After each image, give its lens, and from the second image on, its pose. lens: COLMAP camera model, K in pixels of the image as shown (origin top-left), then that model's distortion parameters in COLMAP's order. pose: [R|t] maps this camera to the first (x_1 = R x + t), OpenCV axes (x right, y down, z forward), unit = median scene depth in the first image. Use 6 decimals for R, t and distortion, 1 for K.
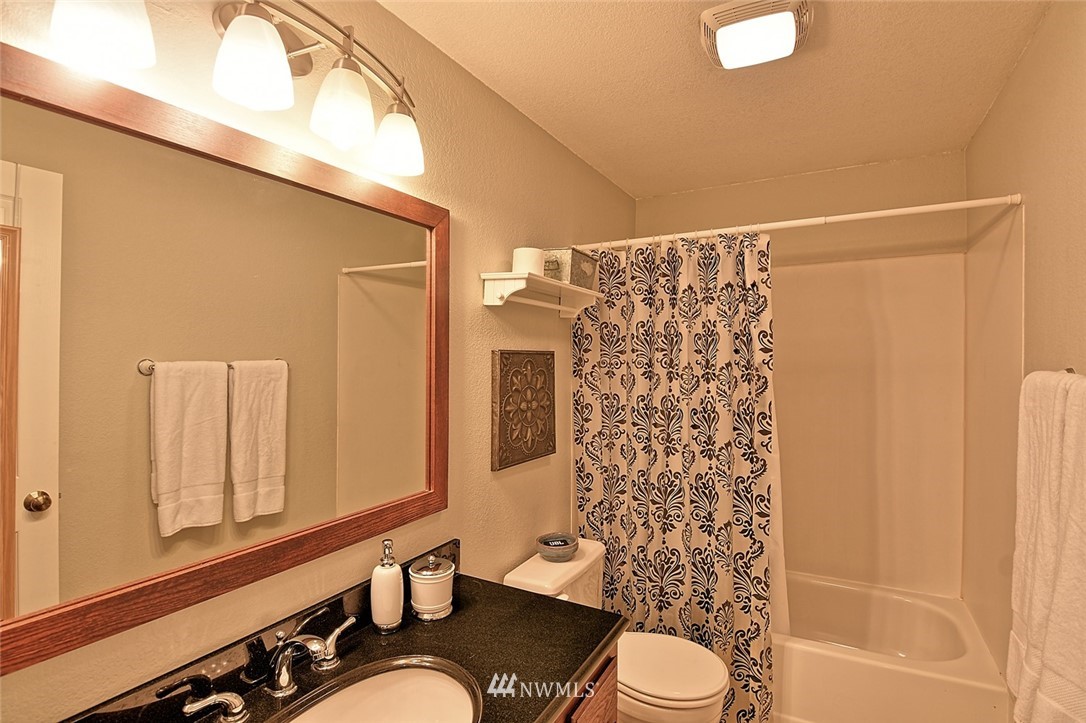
lens RADIAL K [[527.8, 0, 543.3], [0, 527.8, 360.7], [0, 0, 1]] dist [-0.012407, -0.007275]
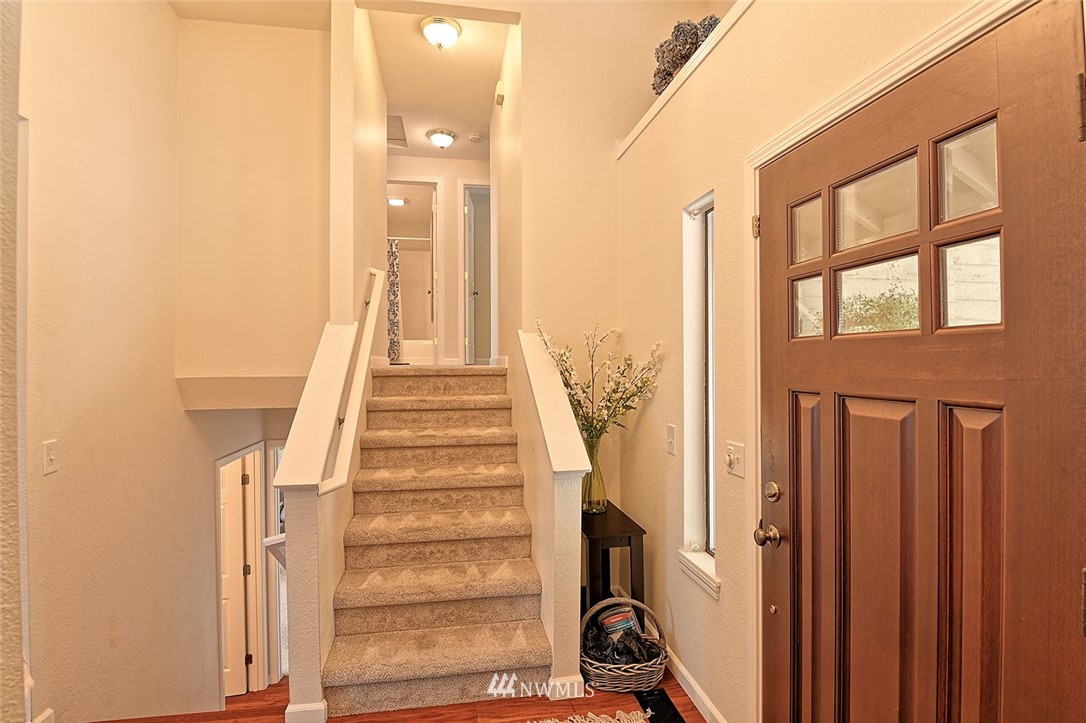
lens RADIAL K [[527.8, 0, 542.1], [0, 527.8, 364.1], [0, 0, 1]] dist [-0.012407, -0.007275]
pose [[0.782509, -0.009205, 0.622571, -1.310025], [0.007844, 0.999957, 0.004926, 0.740013], [-0.622589, 0.001028, 0.782548, -3.036110]]
